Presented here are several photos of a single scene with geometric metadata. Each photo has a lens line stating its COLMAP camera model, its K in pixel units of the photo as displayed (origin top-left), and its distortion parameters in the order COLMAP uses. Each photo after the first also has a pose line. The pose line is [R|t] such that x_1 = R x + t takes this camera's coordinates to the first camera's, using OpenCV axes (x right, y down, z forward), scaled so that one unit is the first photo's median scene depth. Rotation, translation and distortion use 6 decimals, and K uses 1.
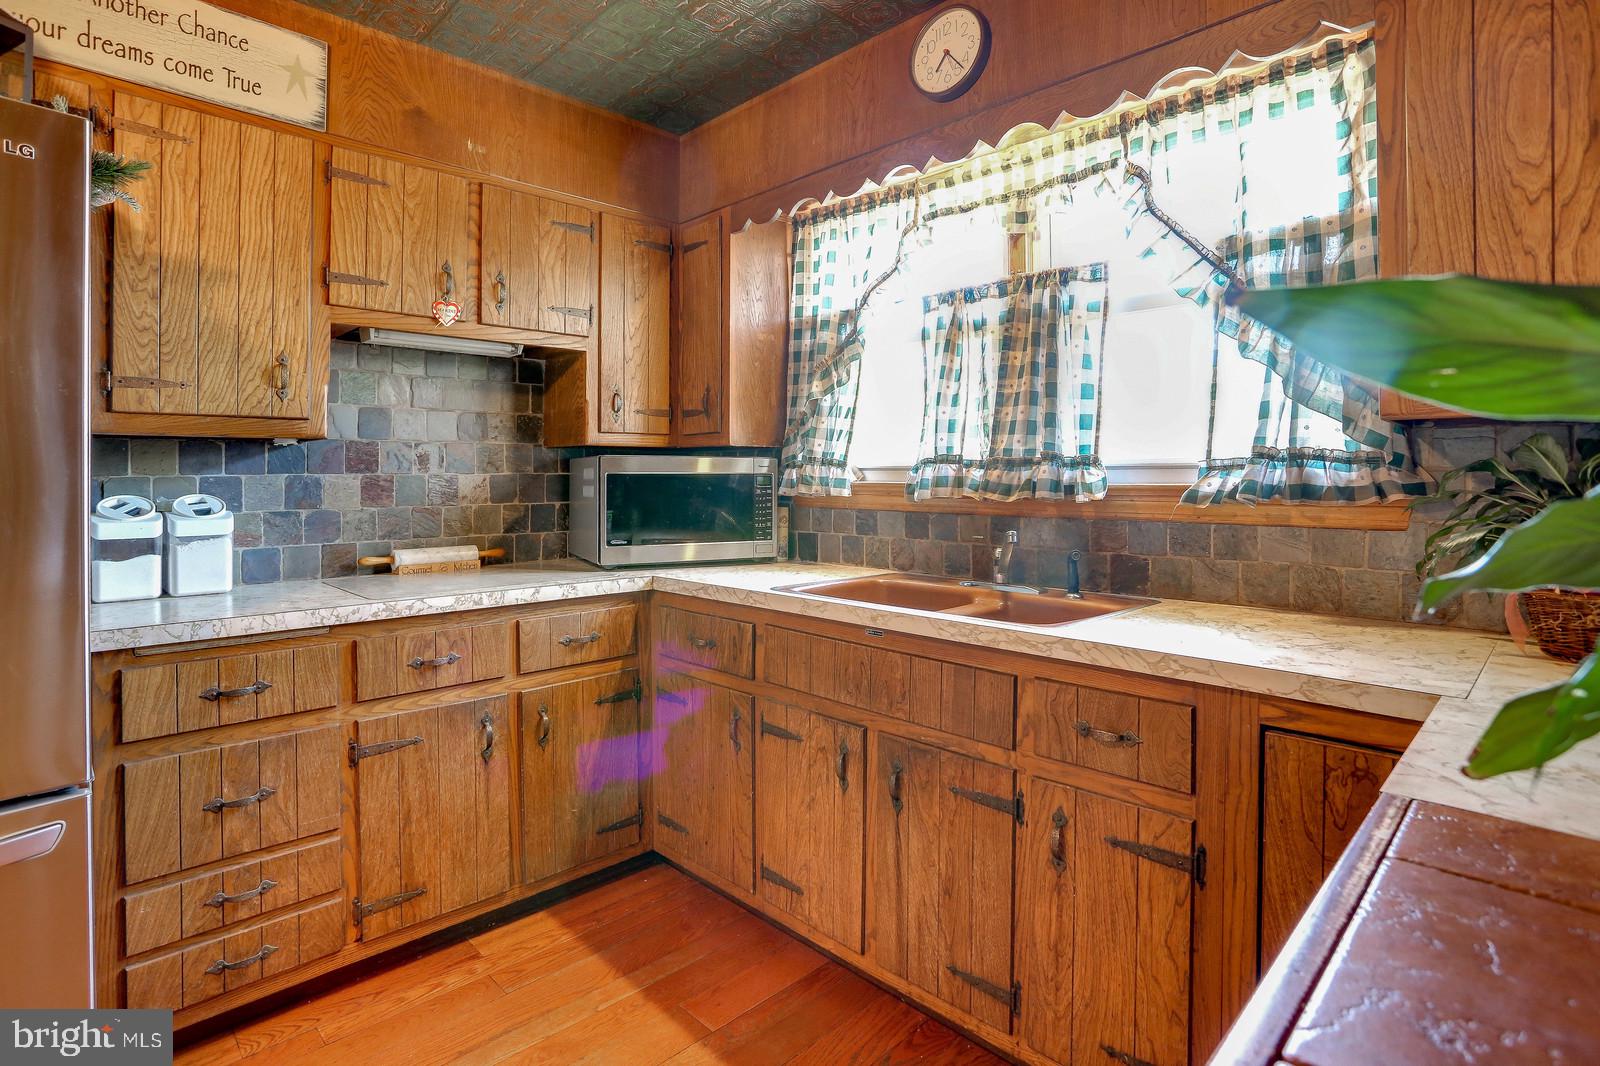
lens RADIAL K [[816.4, 0, 792.0], [0, 816.4, 471.9], [0, 0, 1]] dist [-0.071065, 0.036343]
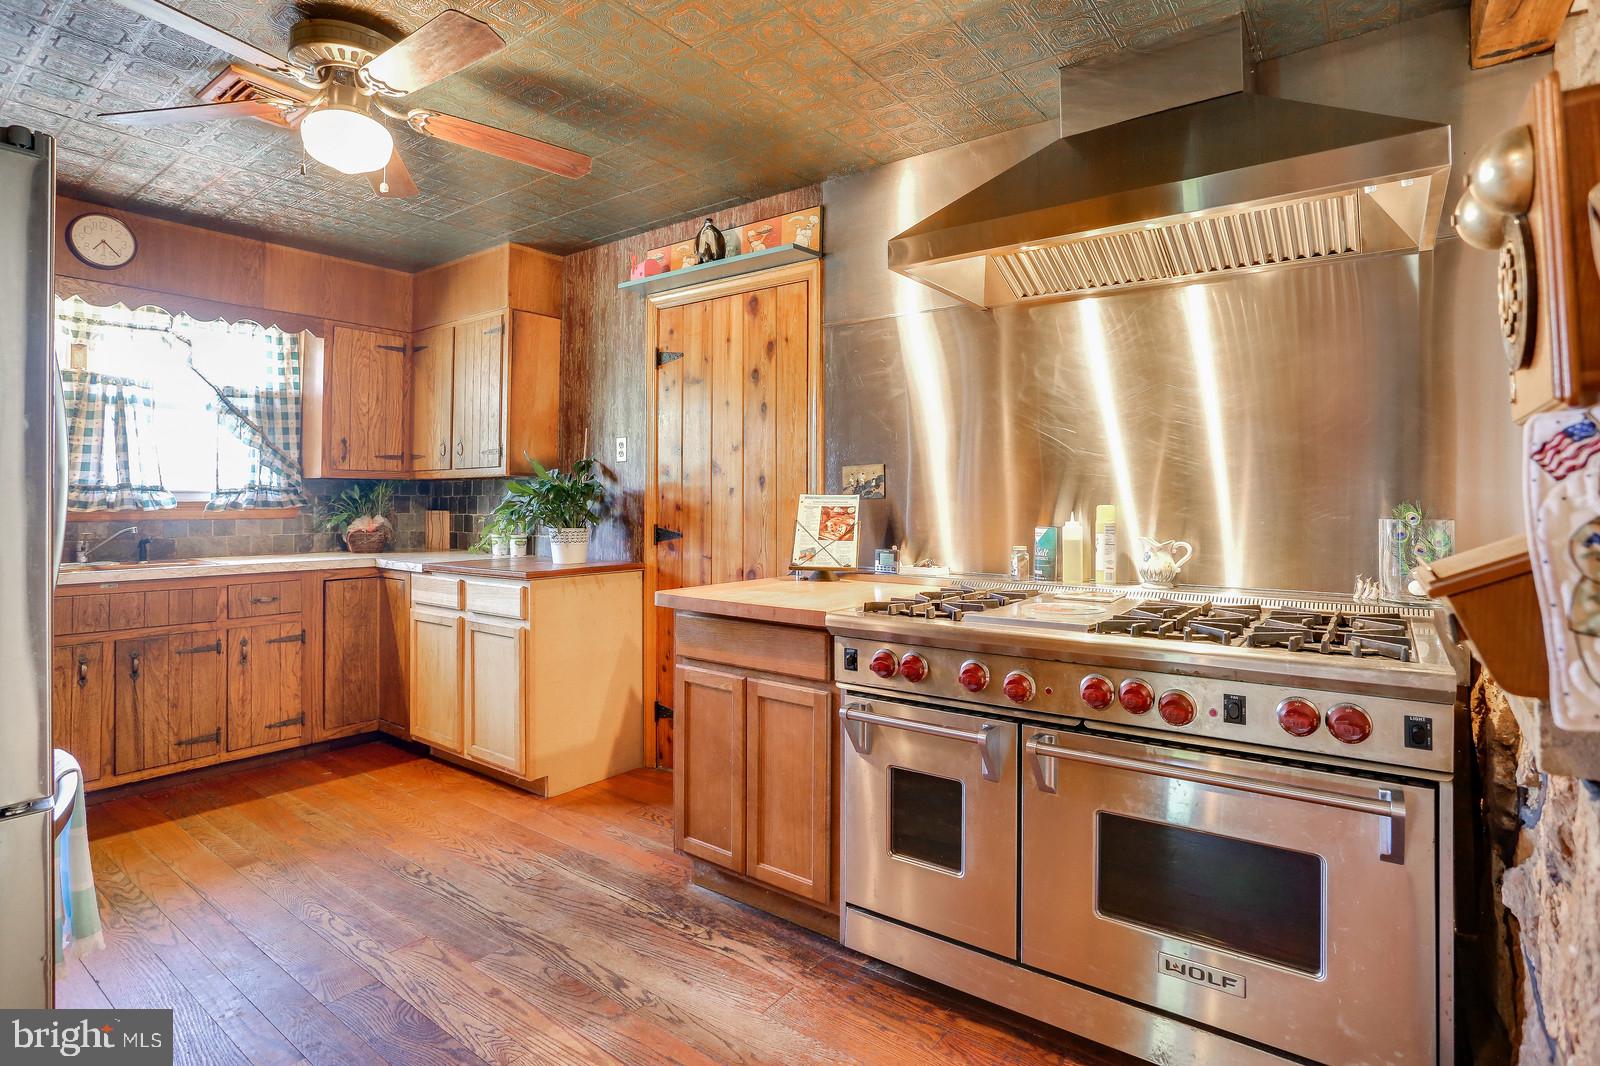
lens RADIAL K [[816.4, 0, 792.0], [0, 816.4, 471.9], [0, 0, 1]] dist [-0.071065, 0.036343]
pose [[-0.146000, 0.036382, 0.988615, -1.863807], [-0.004552, 0.999288, -0.037447, 0.011299], [-0.989274, -0.009968, -0.145730, -0.208505]]
